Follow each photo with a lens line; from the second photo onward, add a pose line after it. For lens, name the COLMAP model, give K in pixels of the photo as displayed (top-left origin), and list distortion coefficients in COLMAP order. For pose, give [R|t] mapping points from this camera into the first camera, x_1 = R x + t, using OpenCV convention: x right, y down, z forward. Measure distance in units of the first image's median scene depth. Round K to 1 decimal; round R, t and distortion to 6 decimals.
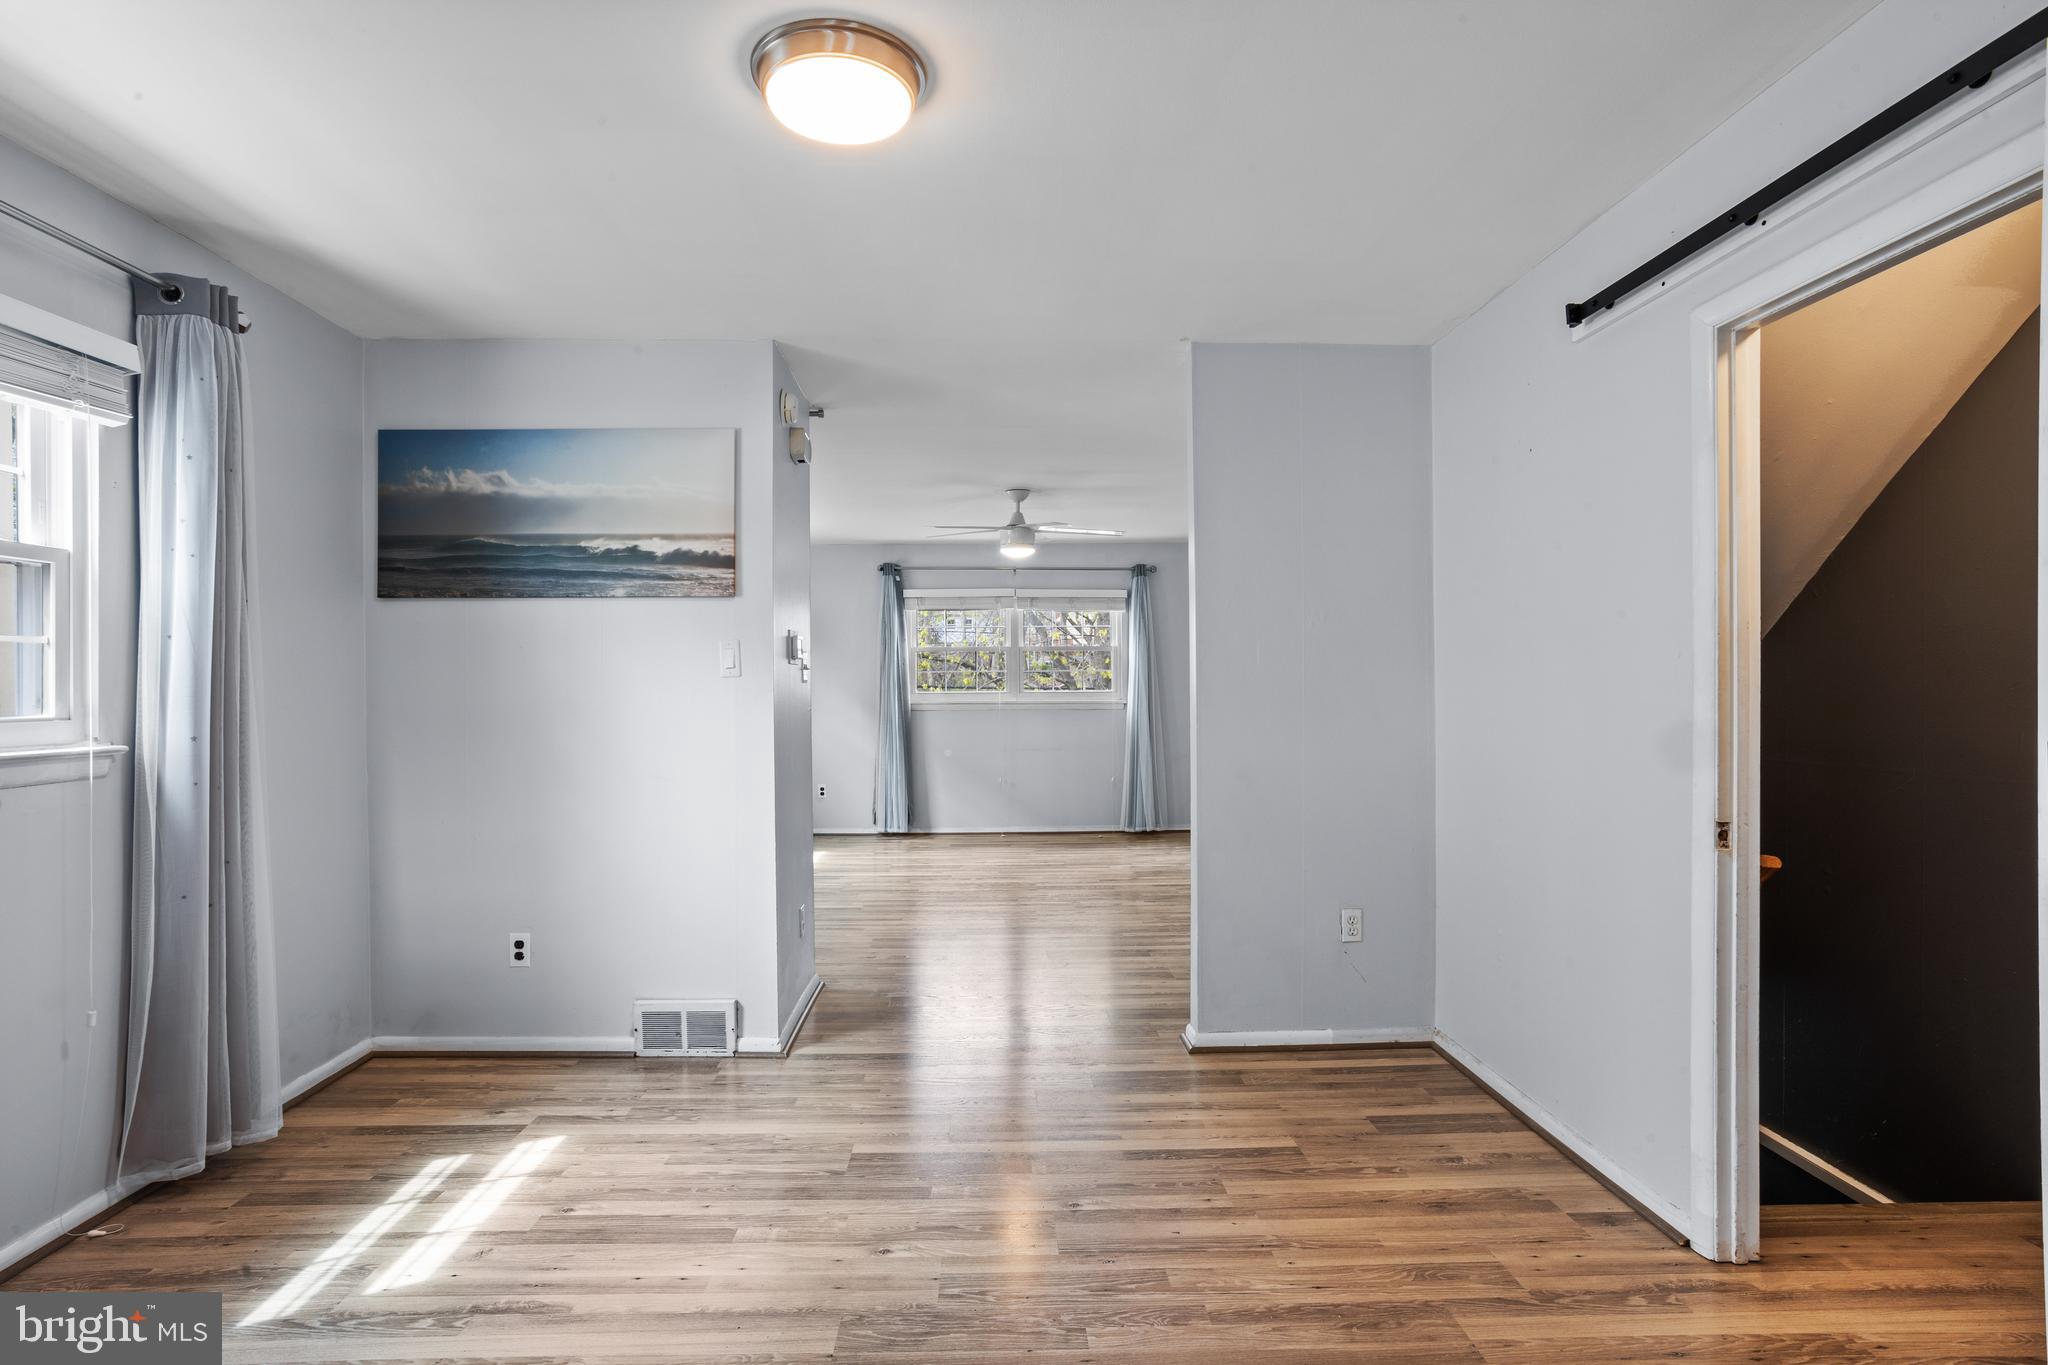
lens RADIAL K [[1009.0, 0, 1005.5], [0, 1009.0, 689.5], [0, 0, 1]] dist [-0.051129, 0.031190]
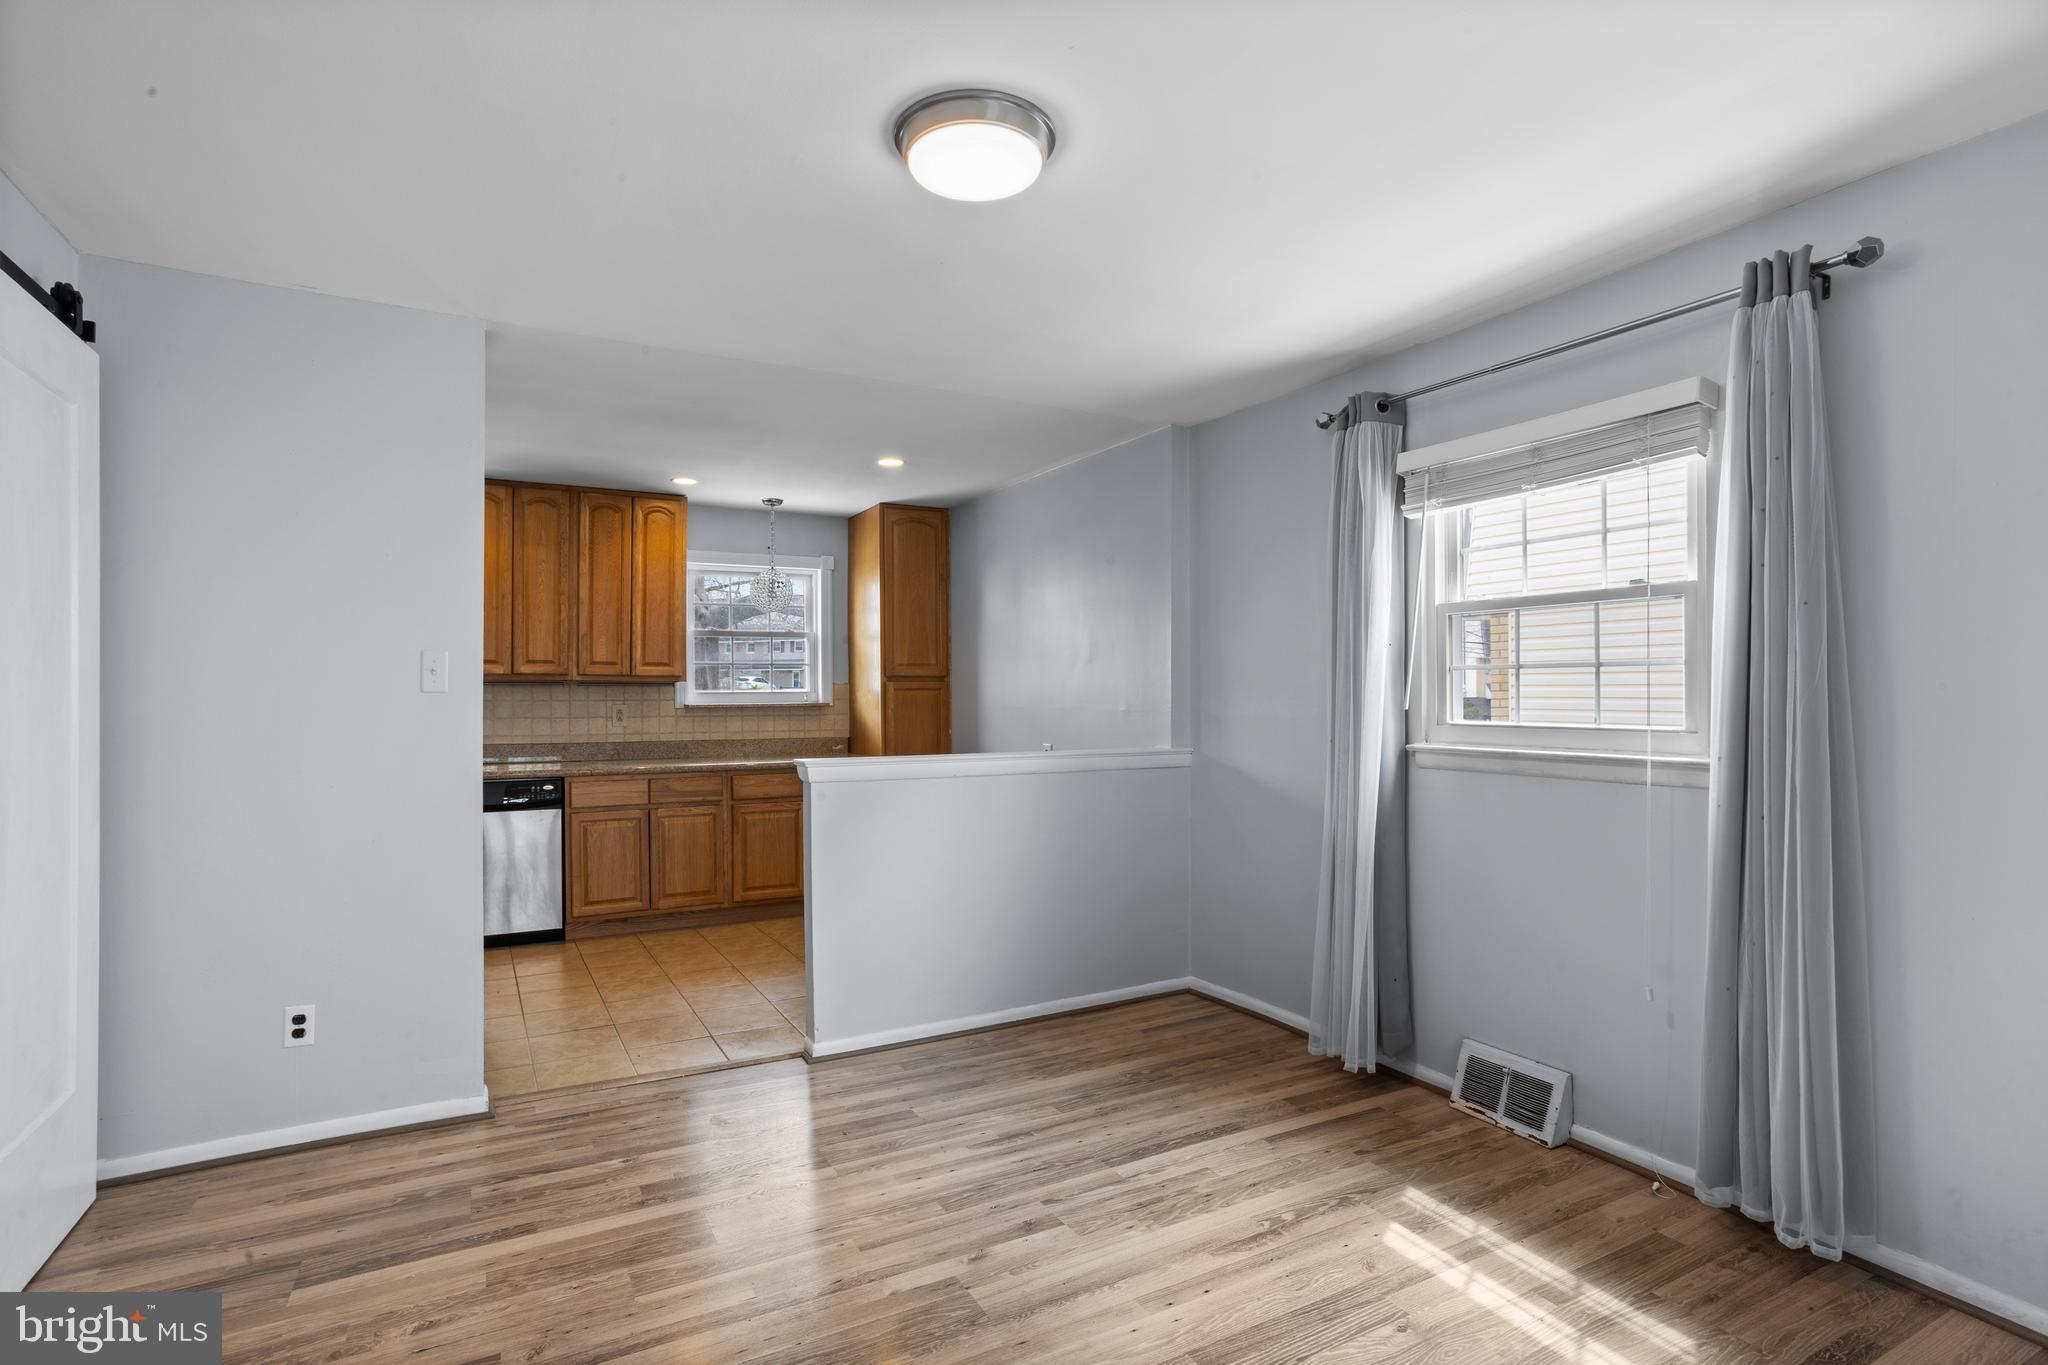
lens RADIAL K [[1009.0, 0, 1020.7], [0, 1009.0, 688.1], [0, 0, 1]] dist [-0.051129, 0.031190]
pose [[-0.890291, 0.002821, -0.455383, 0.165173], [0.002629, 0.999996, 0.001054, -0.016193], [0.455385, -0.000259, -0.890295, 1.152390]]
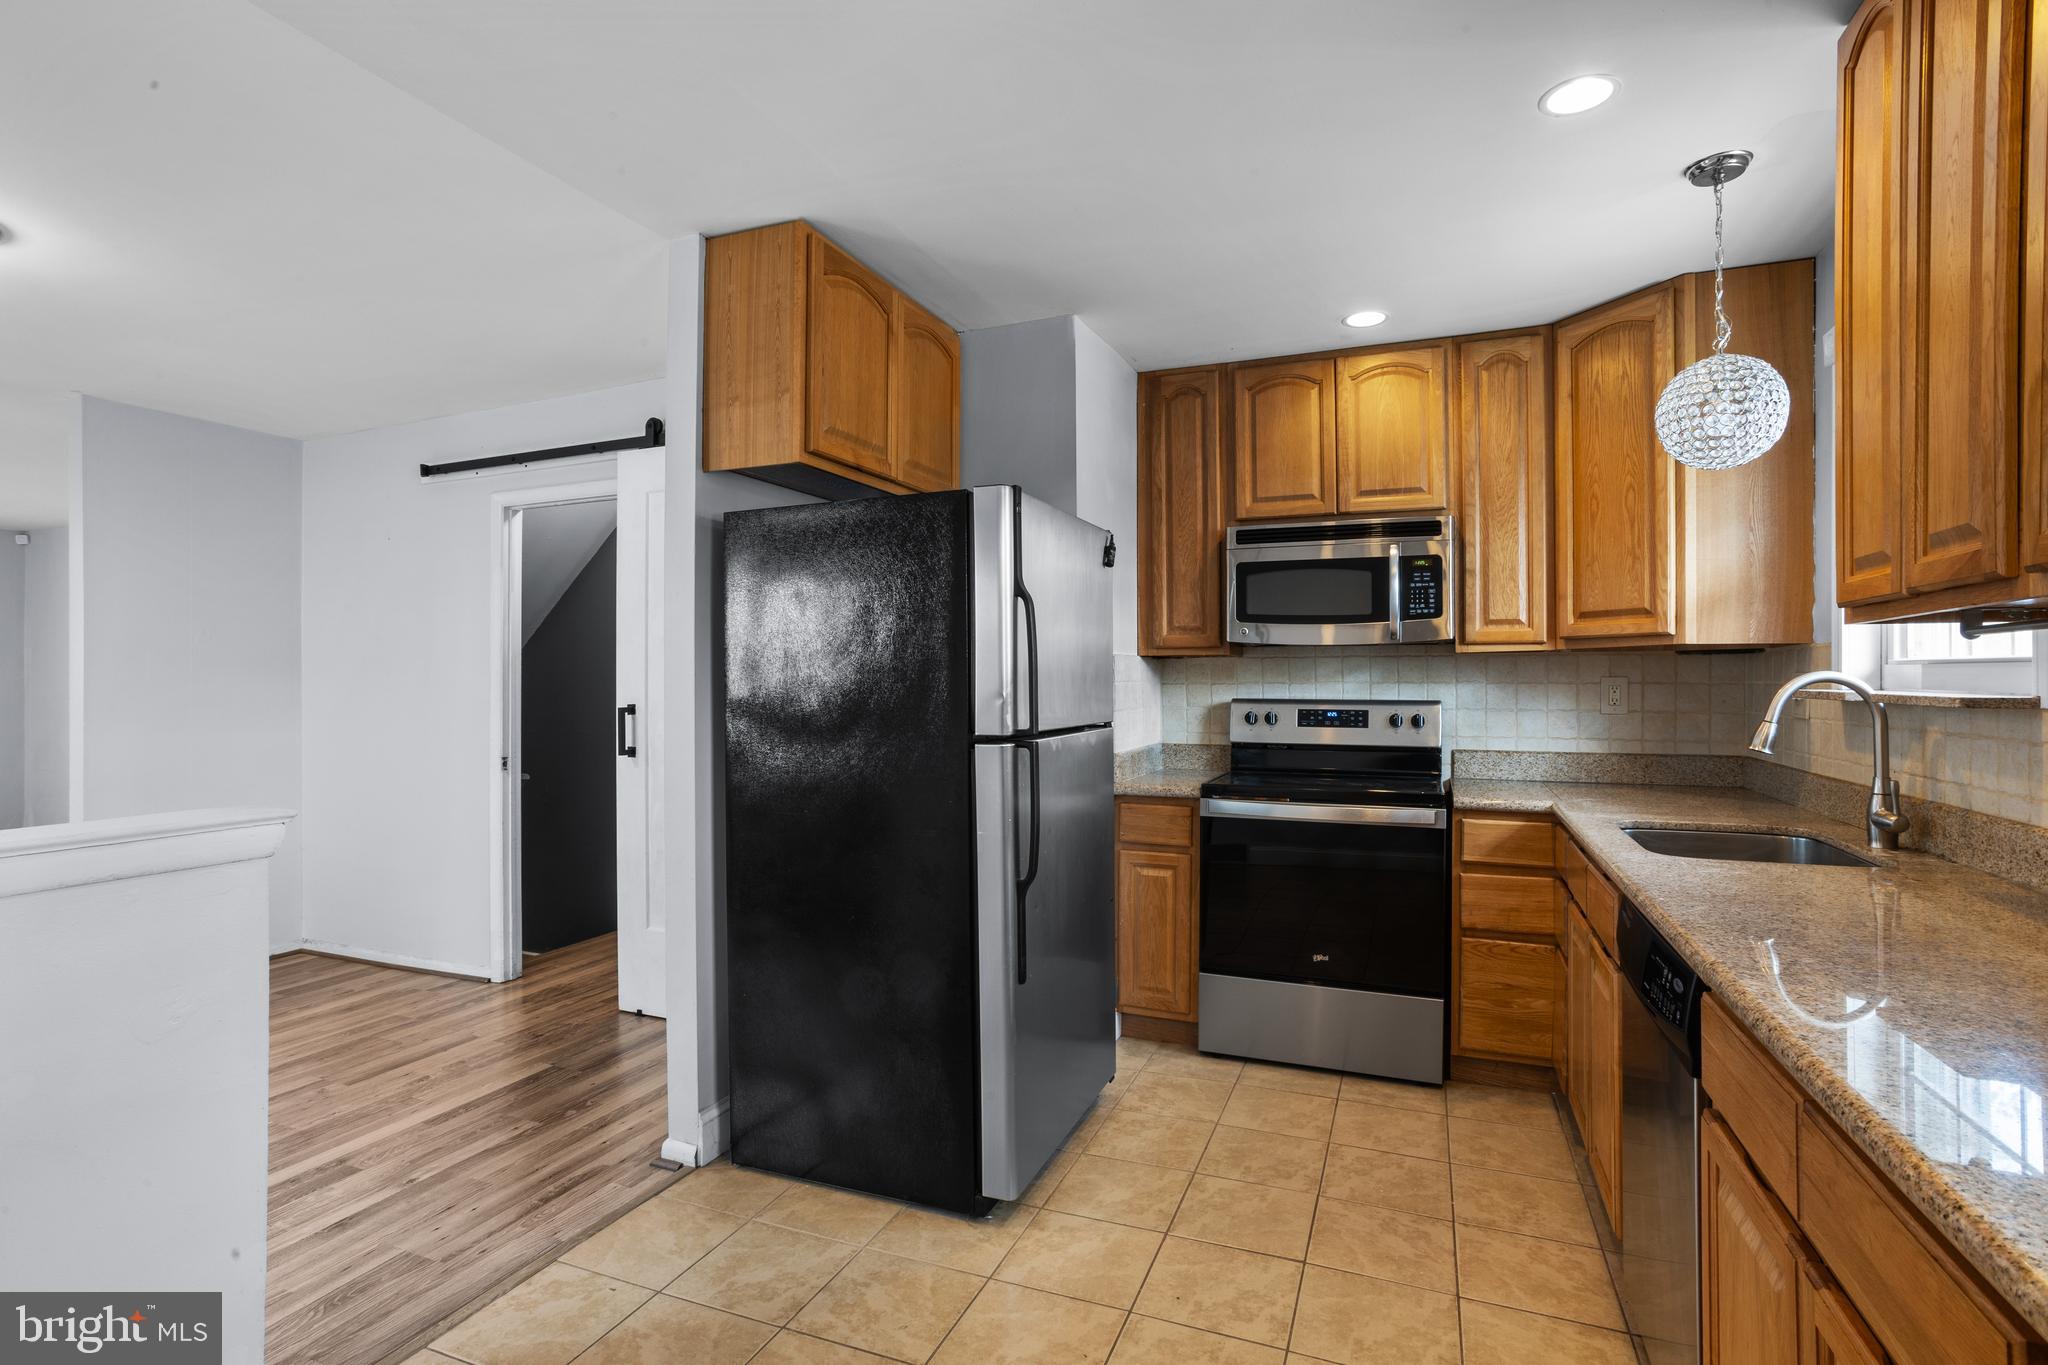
lens RADIAL K [[1009.0, 0, 1023.0], [0, 1009.0, 678.6], [0, 0, 1]] dist [-0.051129, 0.031190]
pose [[0.413118, 0.009166, 0.910631, -0.422480], [0.004323, 0.999918, -0.012026, 0.003311], [-0.910667, 0.008905, 0.413045, -0.488004]]
